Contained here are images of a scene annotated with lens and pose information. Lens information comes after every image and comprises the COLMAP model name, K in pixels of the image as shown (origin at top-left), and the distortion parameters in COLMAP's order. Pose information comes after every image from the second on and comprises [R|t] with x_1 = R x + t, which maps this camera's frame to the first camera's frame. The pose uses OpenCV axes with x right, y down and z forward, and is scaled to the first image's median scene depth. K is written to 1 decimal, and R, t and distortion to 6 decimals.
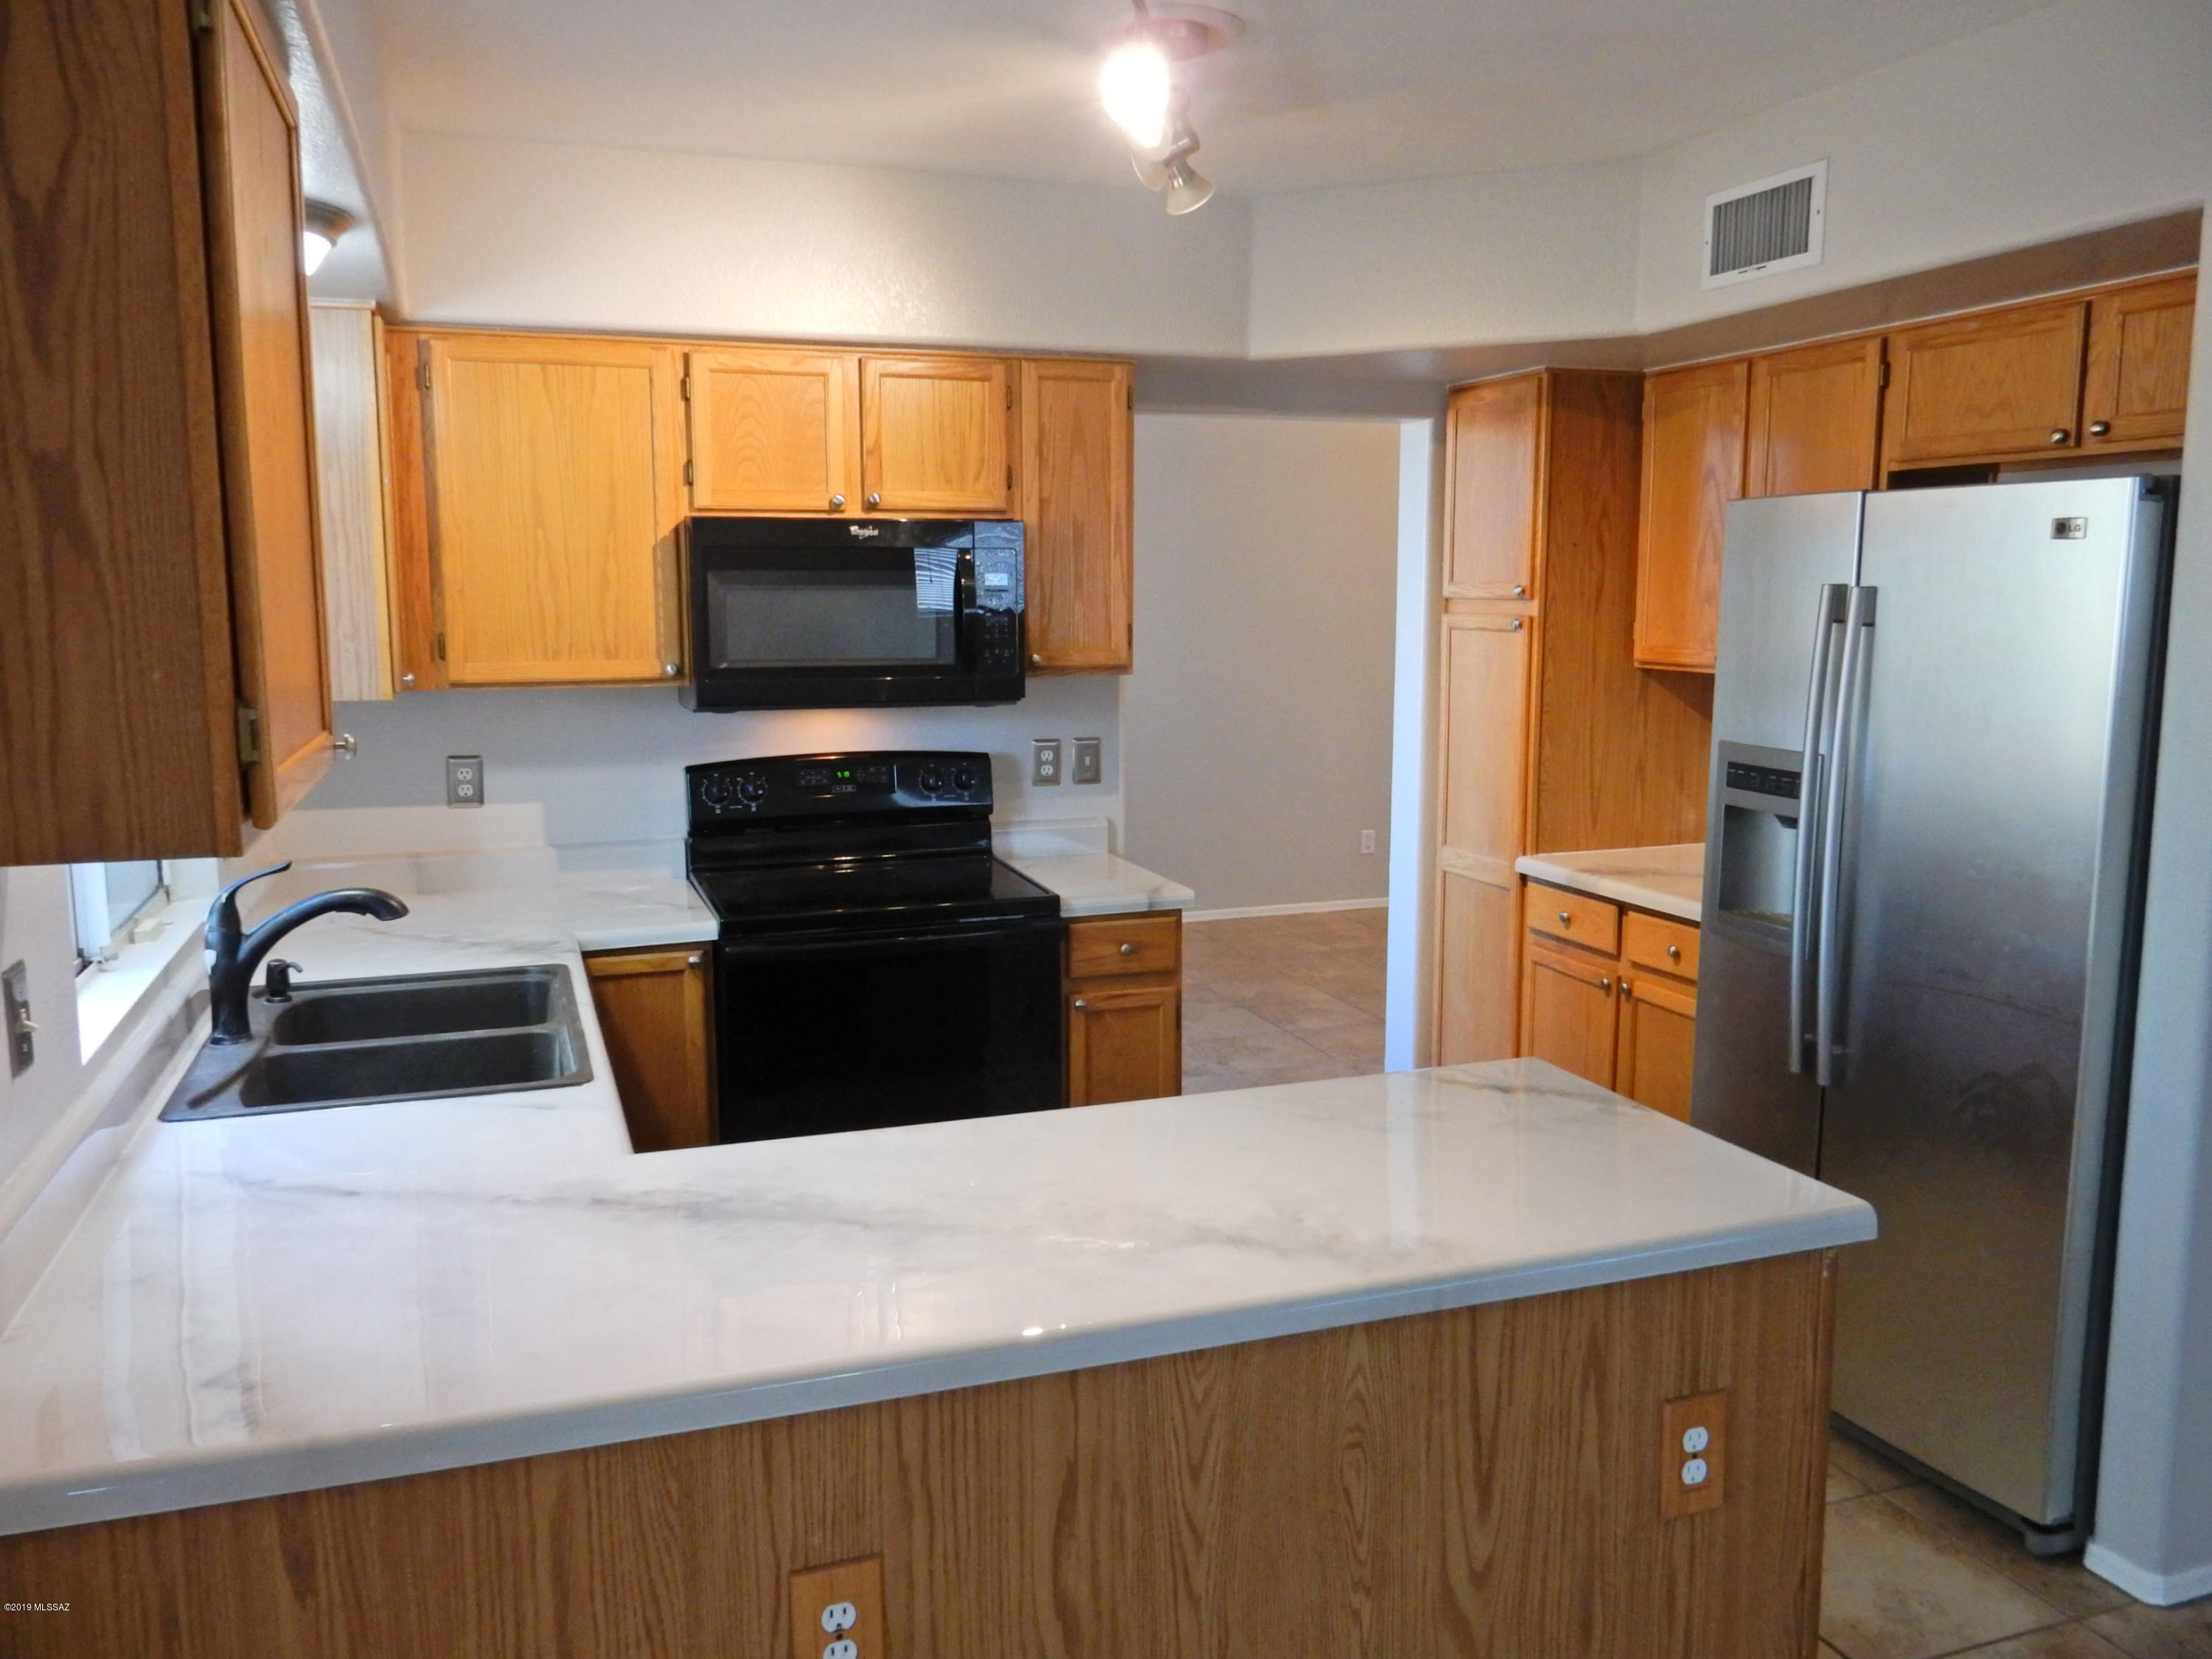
lens RADIAL K [[1696.8, 0, 1090.2], [0, 1696.8, 829.7], [0, 0, 1]] dist [-0.008854, 0.006151]
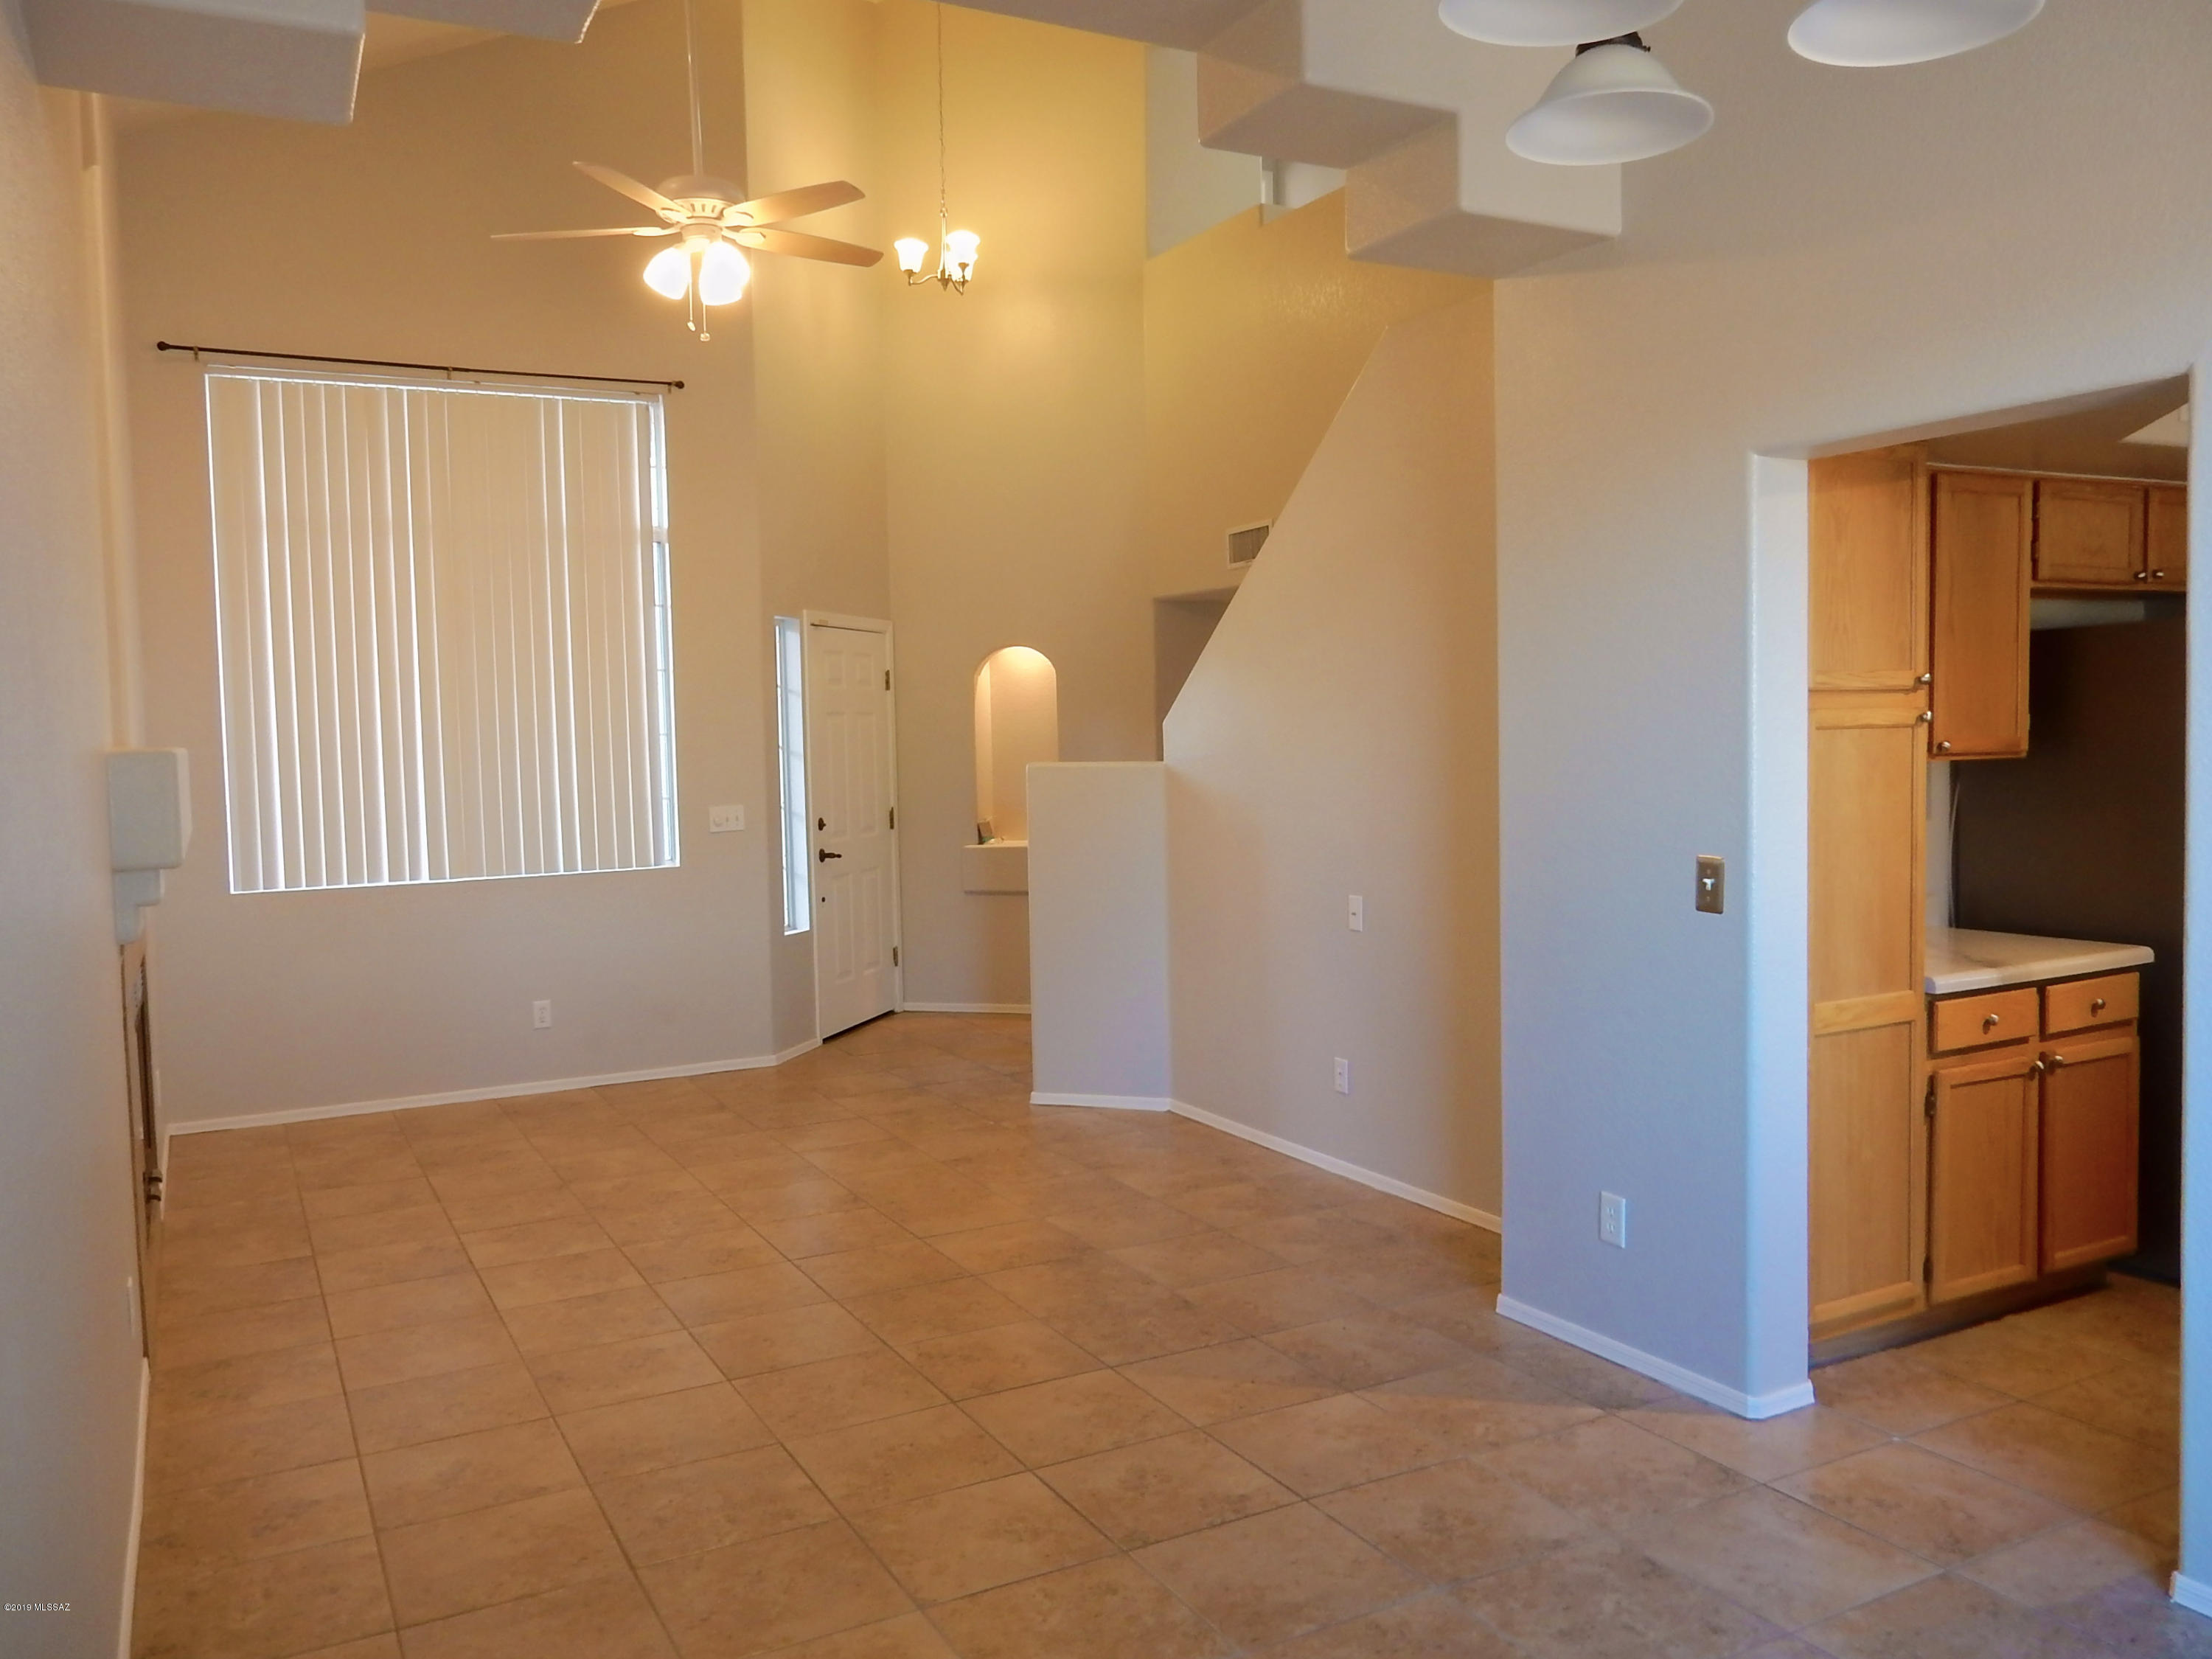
lens RADIAL K [[1696.8, 0, 1098.6], [0, 1696.8, 834.8], [0, 0, 1]] dist [-0.008854, 0.006151]
pose [[-0.150969, -0.053583, 0.987085, -0.628616], [0.164460, 0.983253, 0.078528, -0.226548], [-0.974762, 0.174191, -0.139628, 1.750182]]
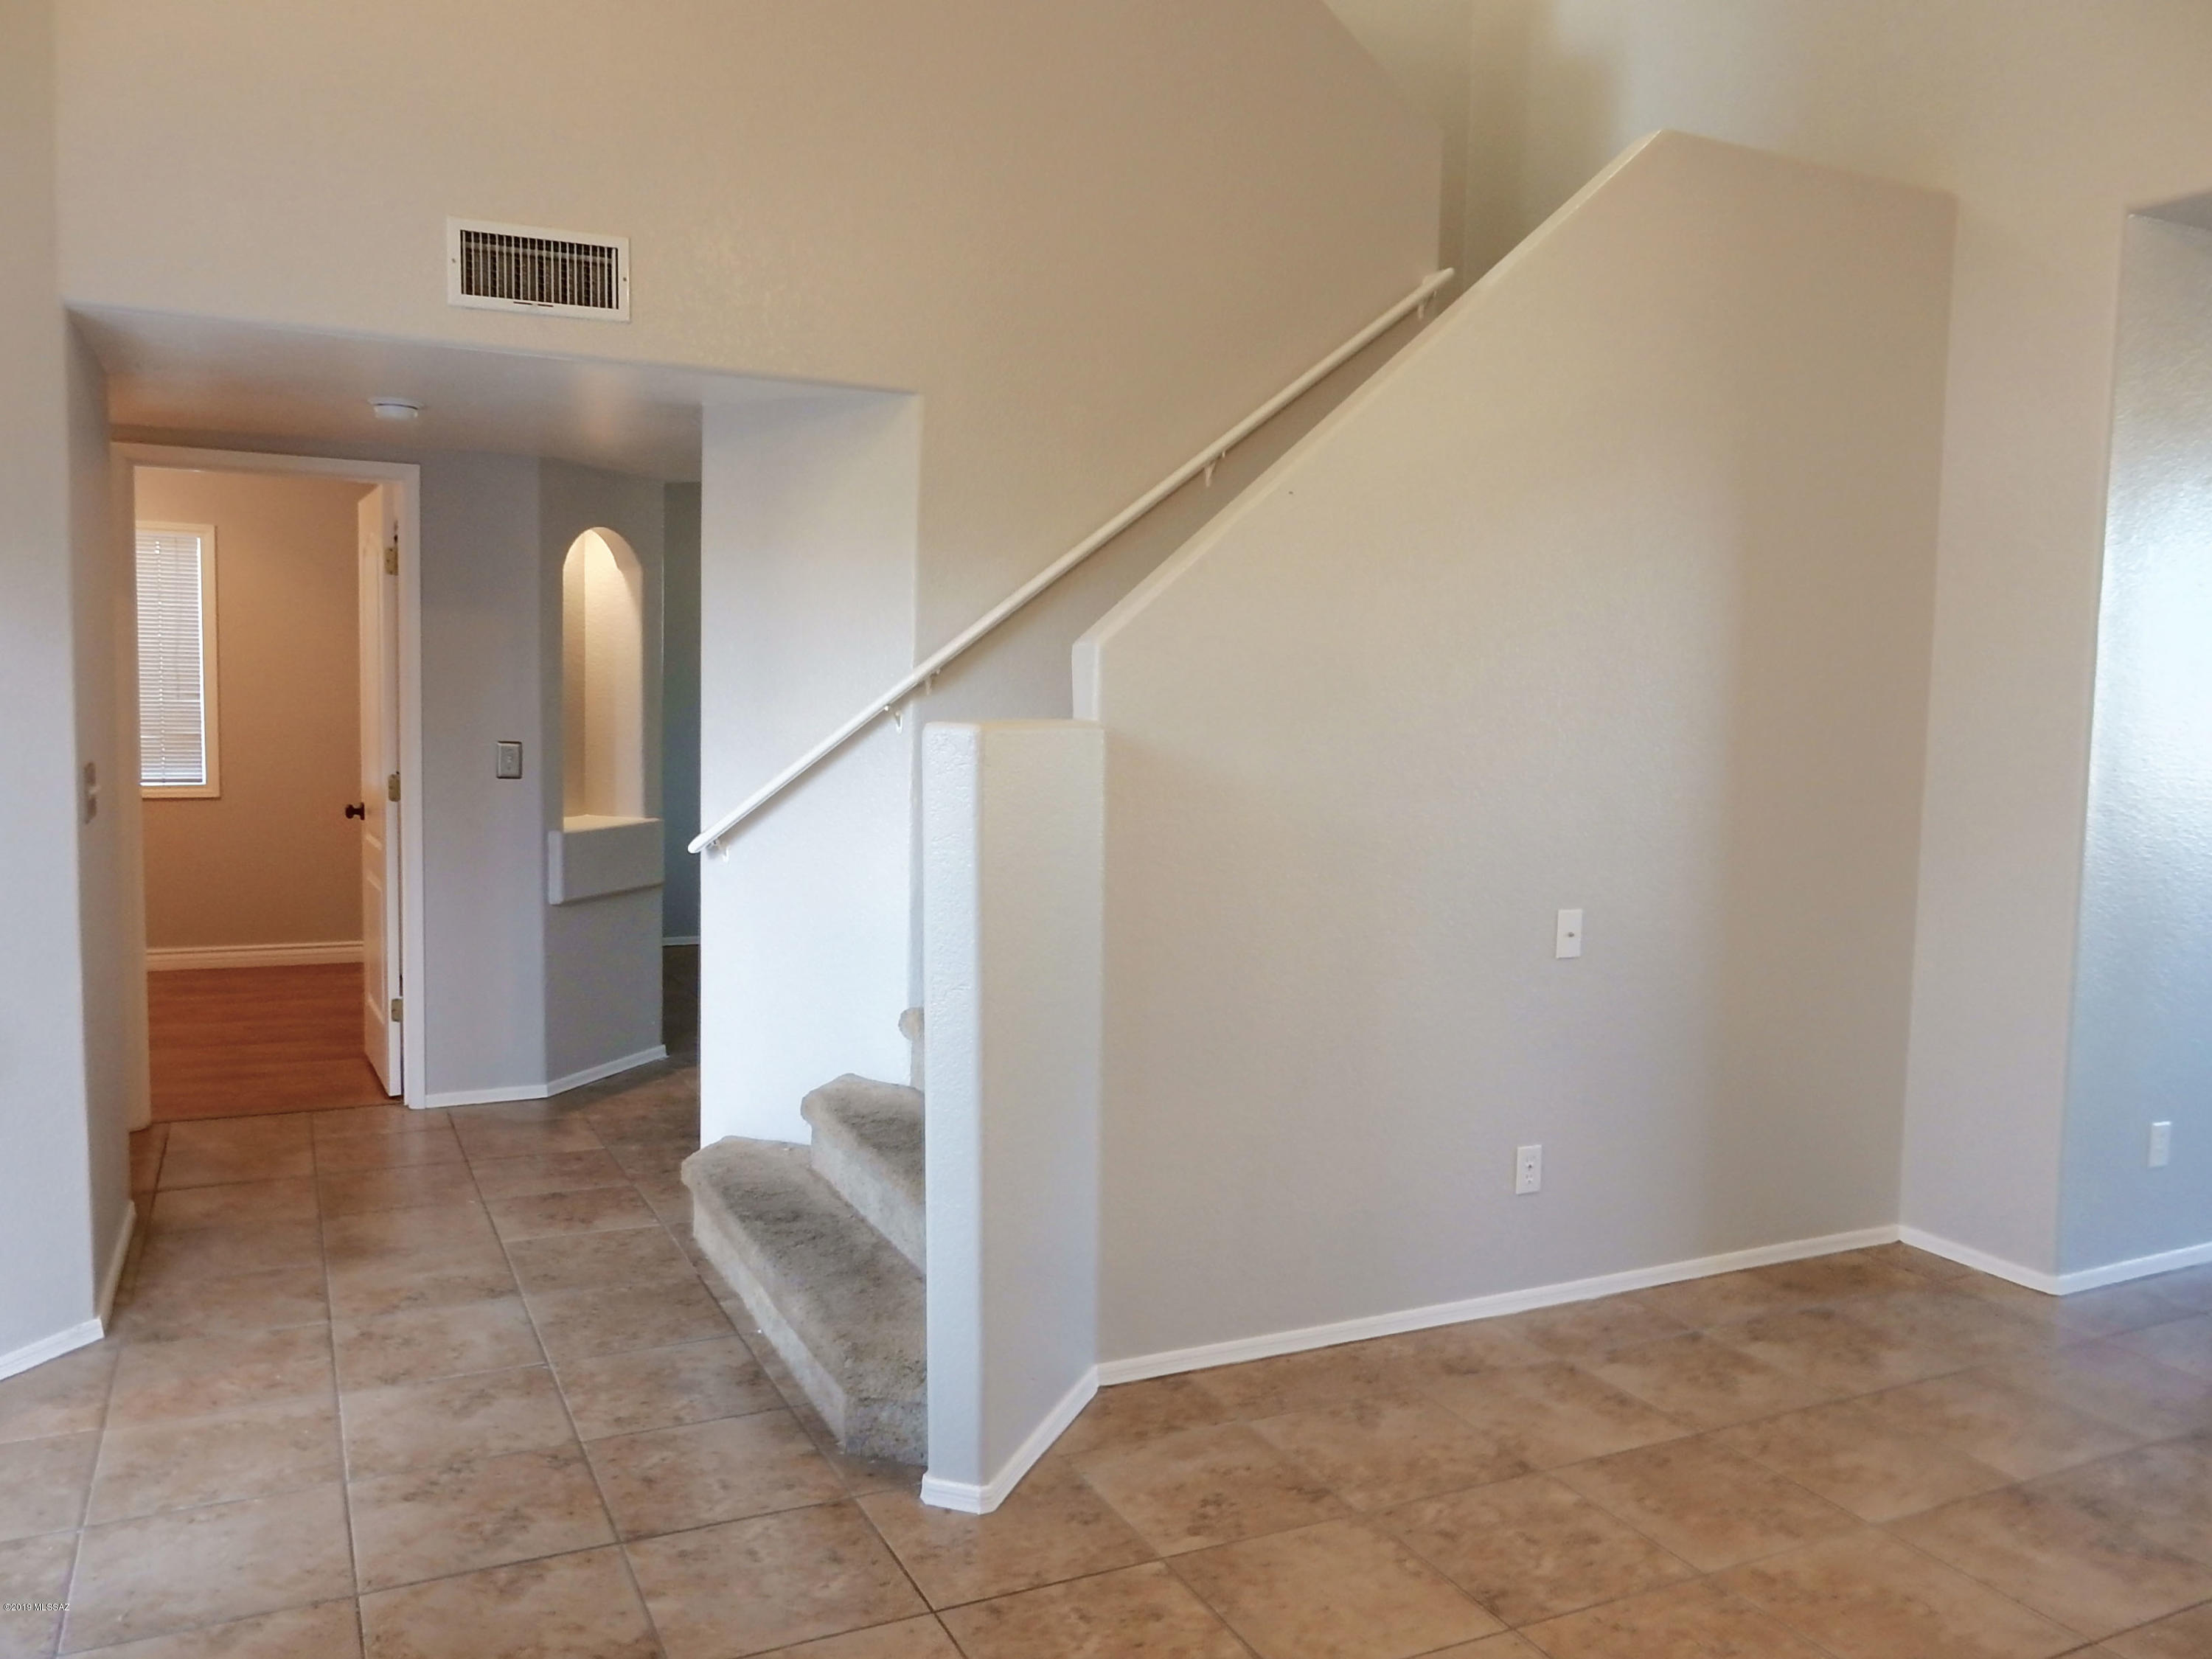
lens RADIAL K [[1696.8, 0, 1108.2], [0, 1696.8, 823.5], [0, 0, 1]] dist [-0.008854, 0.006151]
pose [[-0.991891, -0.007451, -0.126874, 1.159630], [-0.035421, 0.974931, 0.219668, -0.293254], [0.122057, 0.222381, -0.967289, 2.292635]]
